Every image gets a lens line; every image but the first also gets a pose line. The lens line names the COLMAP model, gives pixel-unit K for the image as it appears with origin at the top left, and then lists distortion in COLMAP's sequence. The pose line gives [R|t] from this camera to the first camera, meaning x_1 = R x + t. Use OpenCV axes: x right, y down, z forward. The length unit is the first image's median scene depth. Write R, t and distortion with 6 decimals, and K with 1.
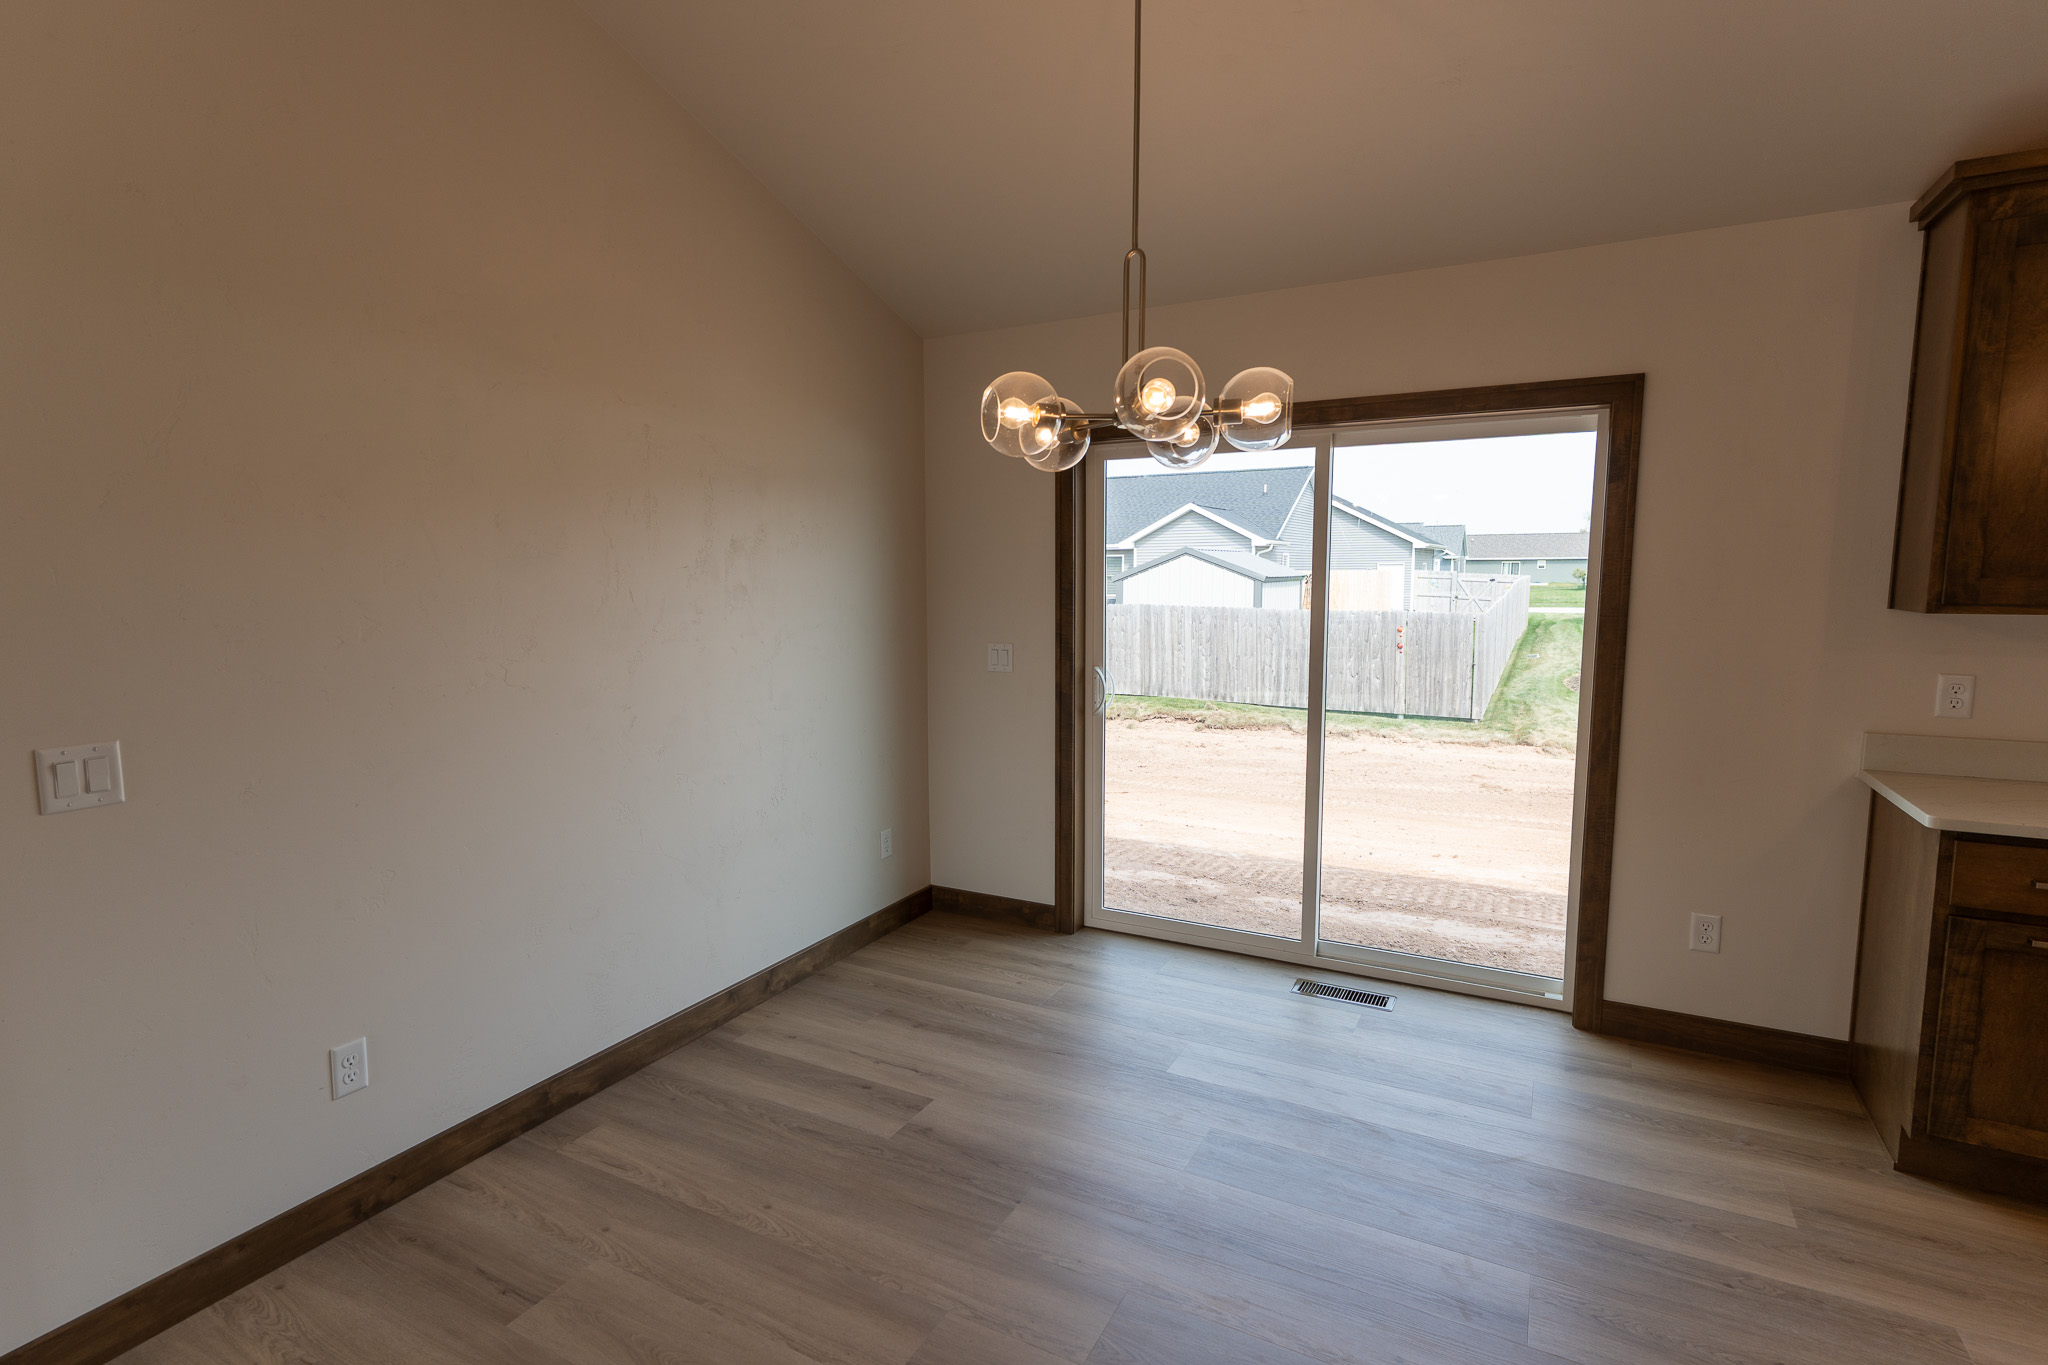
lens RADIAL K [[1015.7, 0, 992.4], [0, 1015.7, 687.7], [0, 0, 1]] dist [0.001510, 0.000141]
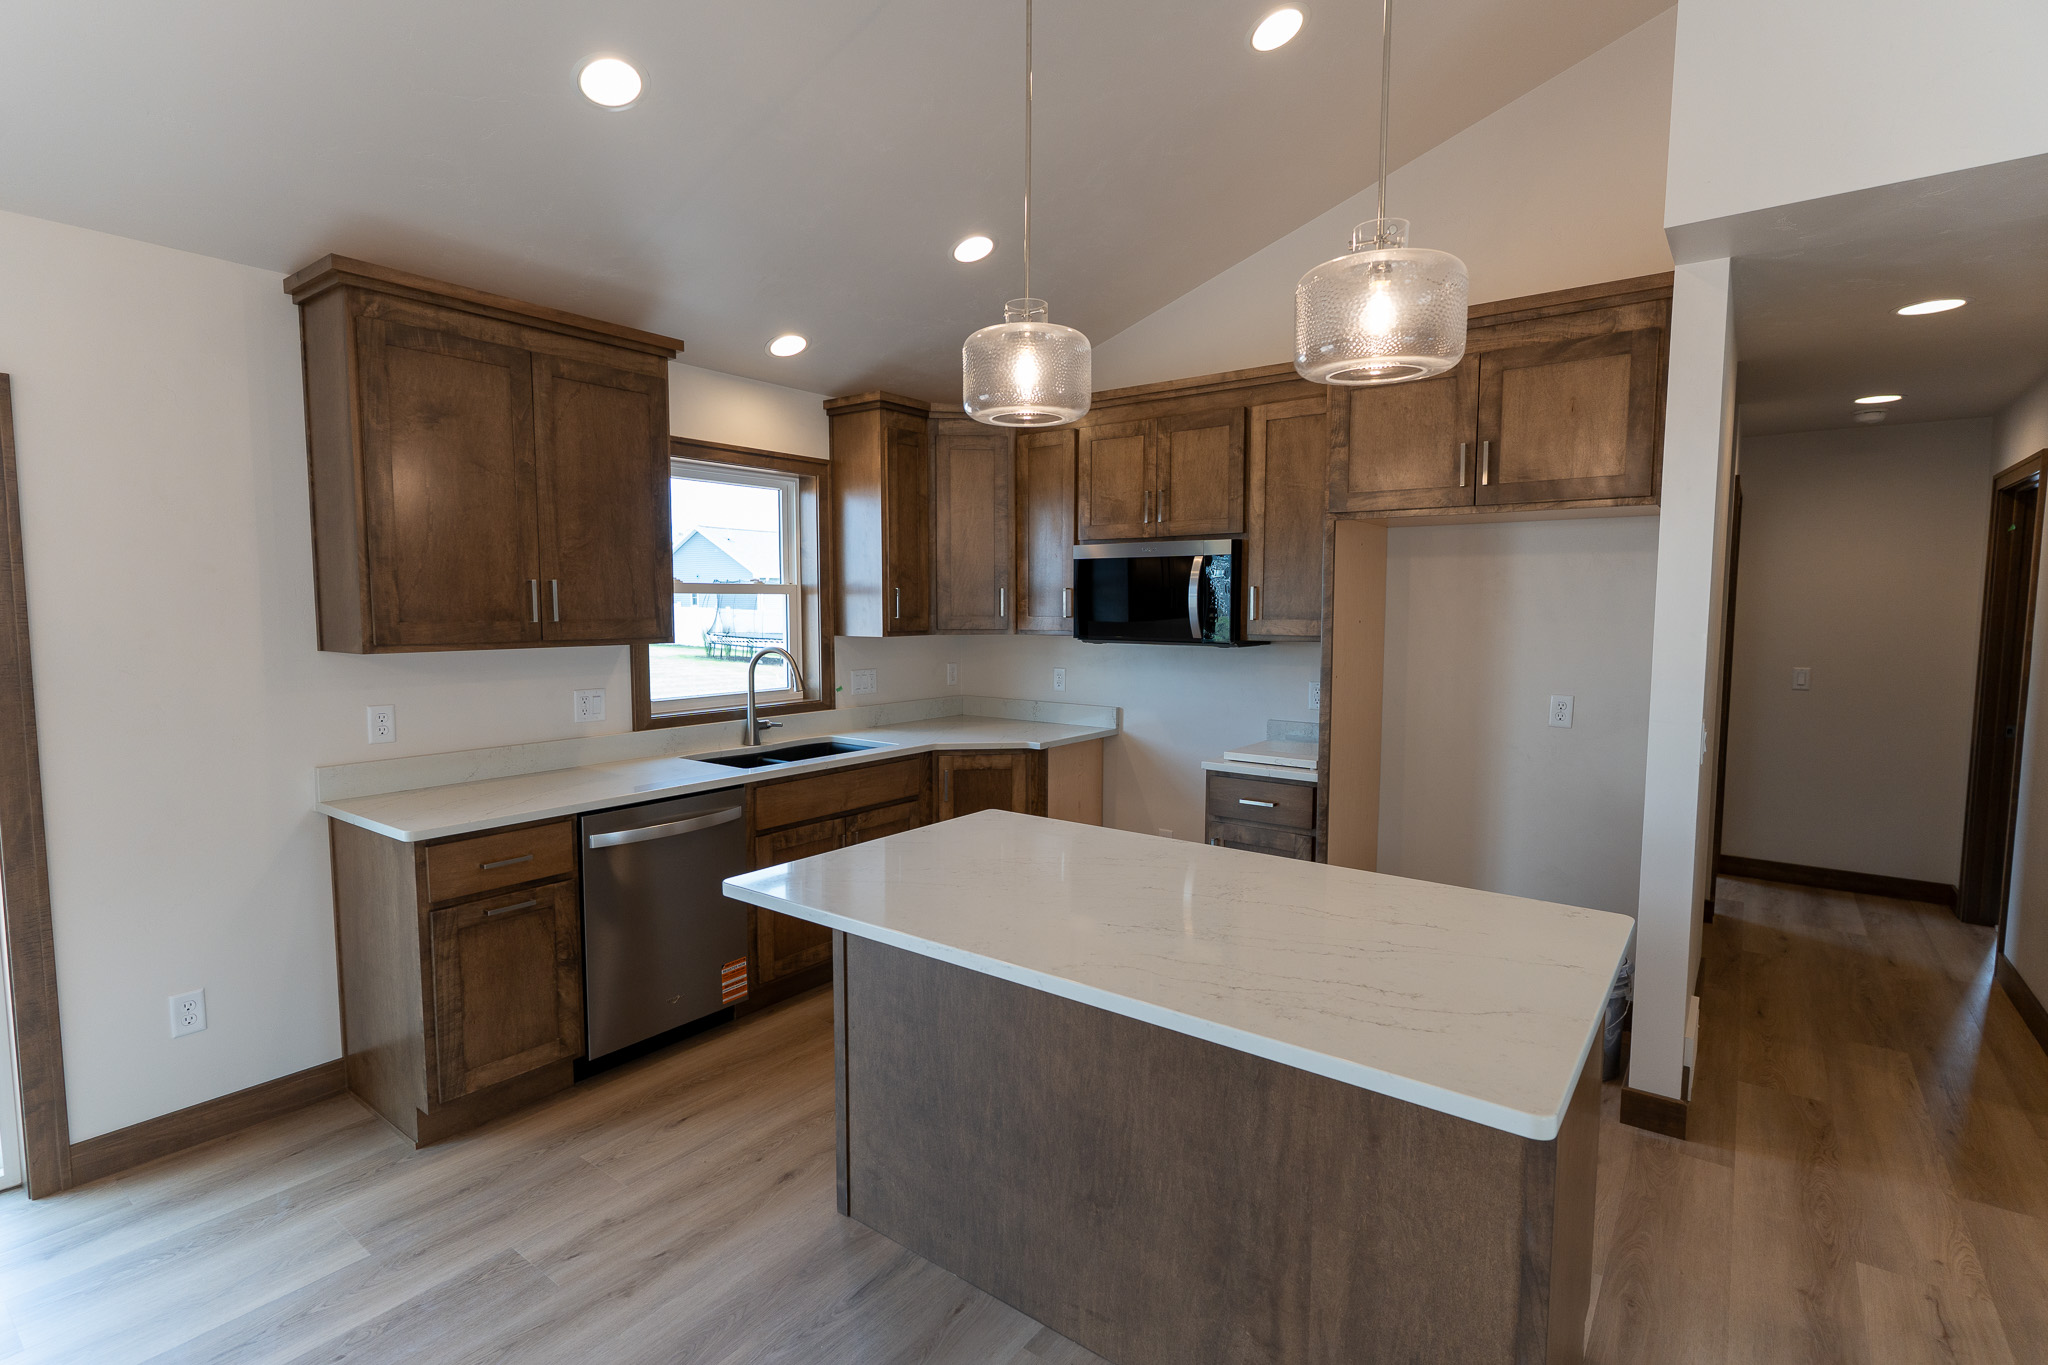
lens RADIAL K [[975.7, 0, 1016.4], [0, 975.7, 683.3], [0, 0, 1]] dist [0.001690, 0.000829]
pose [[0.136845, -0.073668, 0.987849, -0.036600], [0.112164, 0.991970, 0.058437, -0.018398], [-0.984222, 0.102804, 0.144009, 0.110493]]
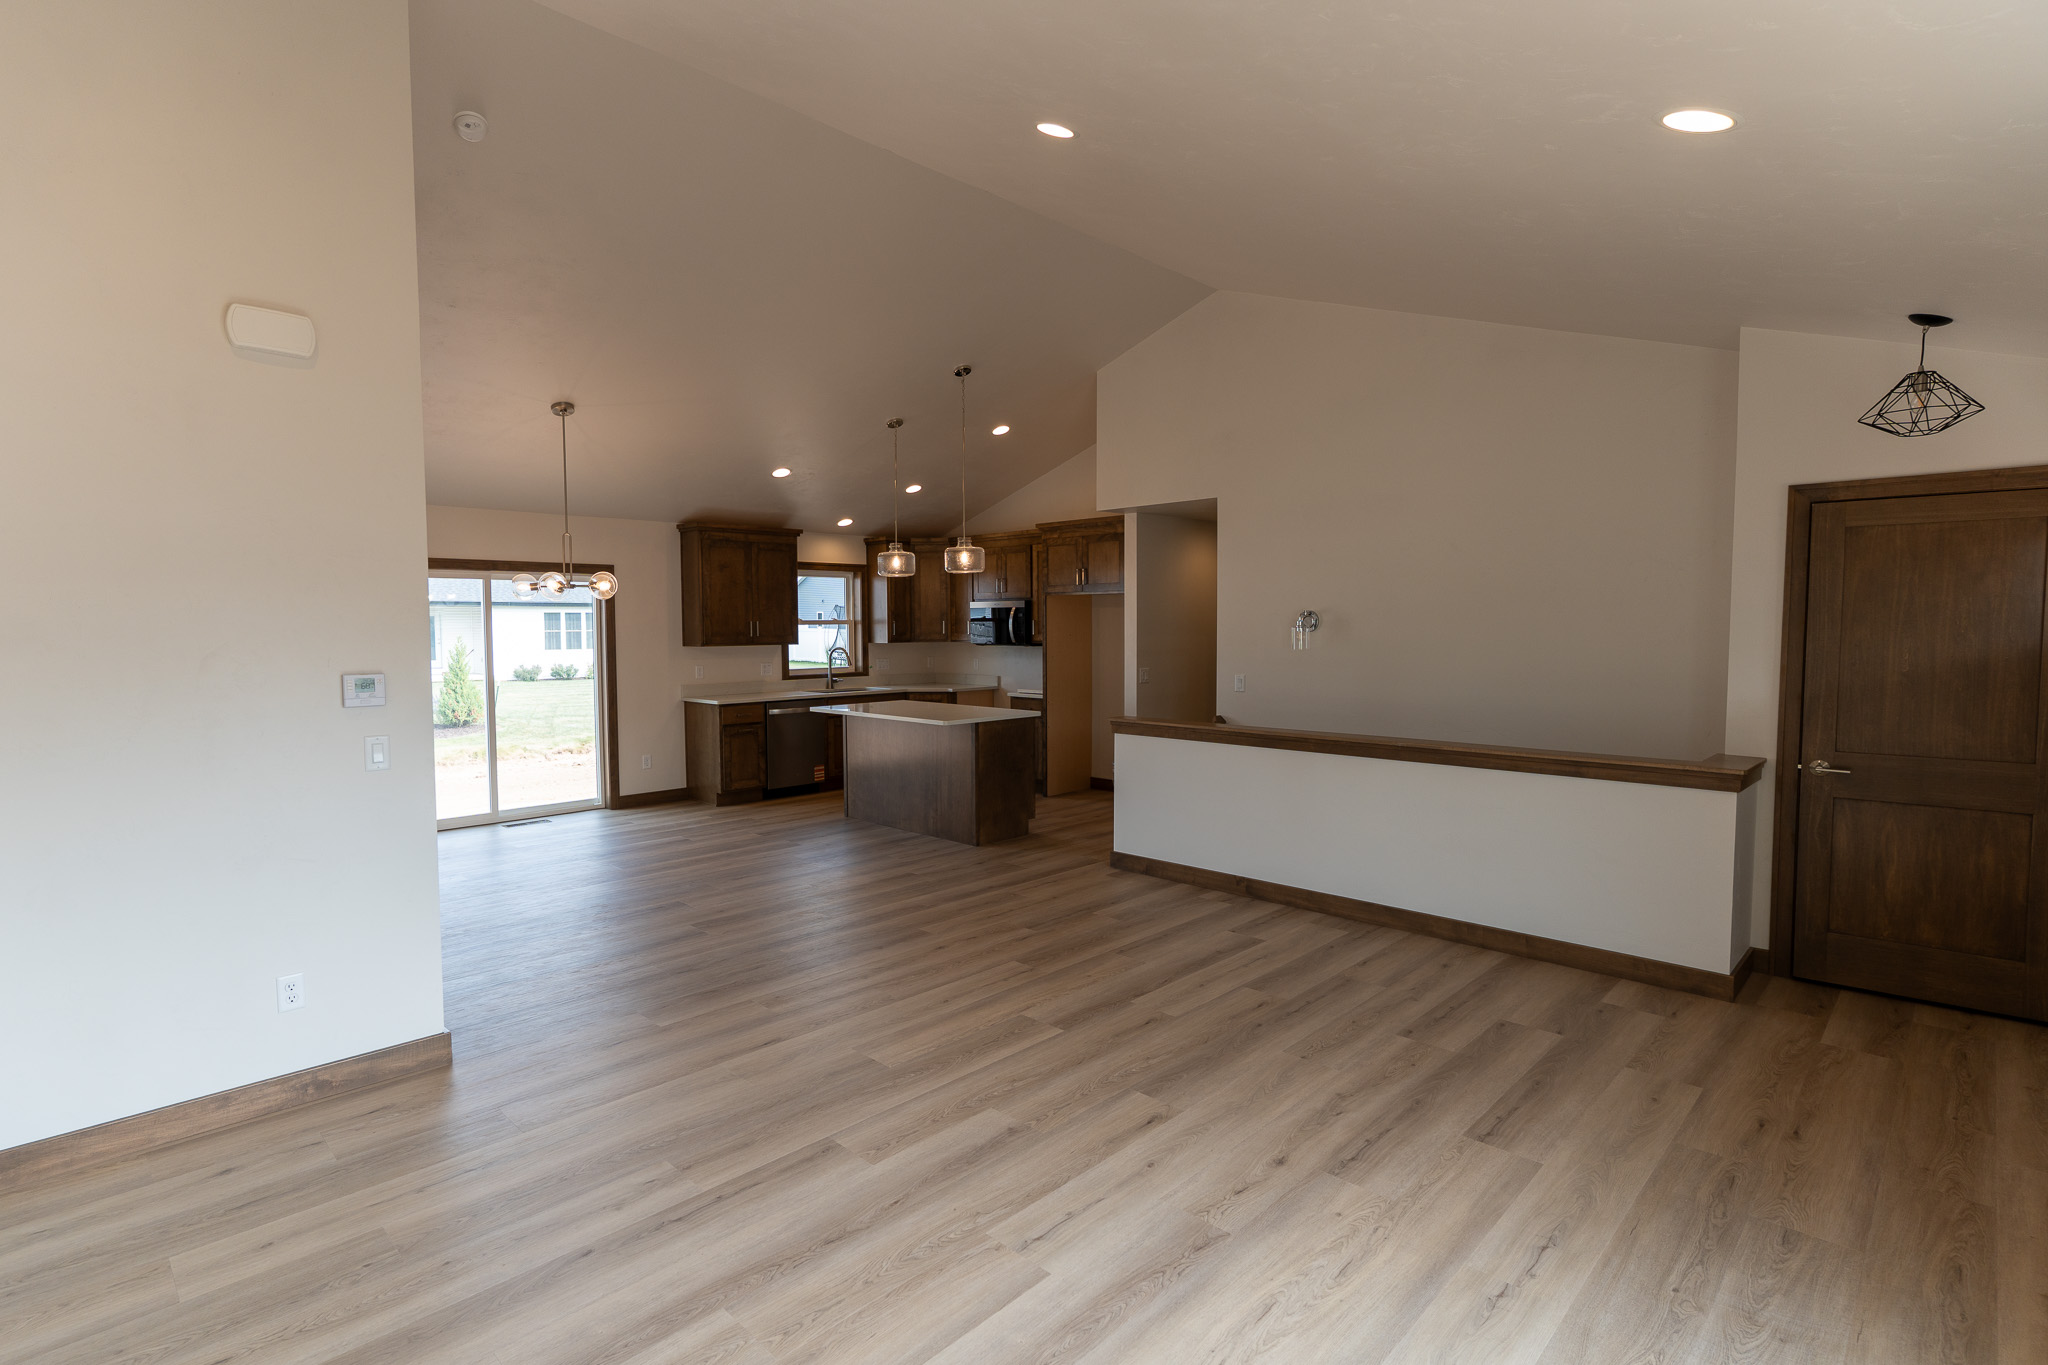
lens RADIAL K [[989.4, 0, 1002.9], [0, 989.4, 678.8], [0, 0, 1]] dist [0.001980, 0.000238]
pose [[0.271250, -0.048797, 0.961271, -1.589486], [0.114883, 0.993216, 0.018001, 0.071937], [-0.955628, 0.105551, 0.275015, -0.694556]]
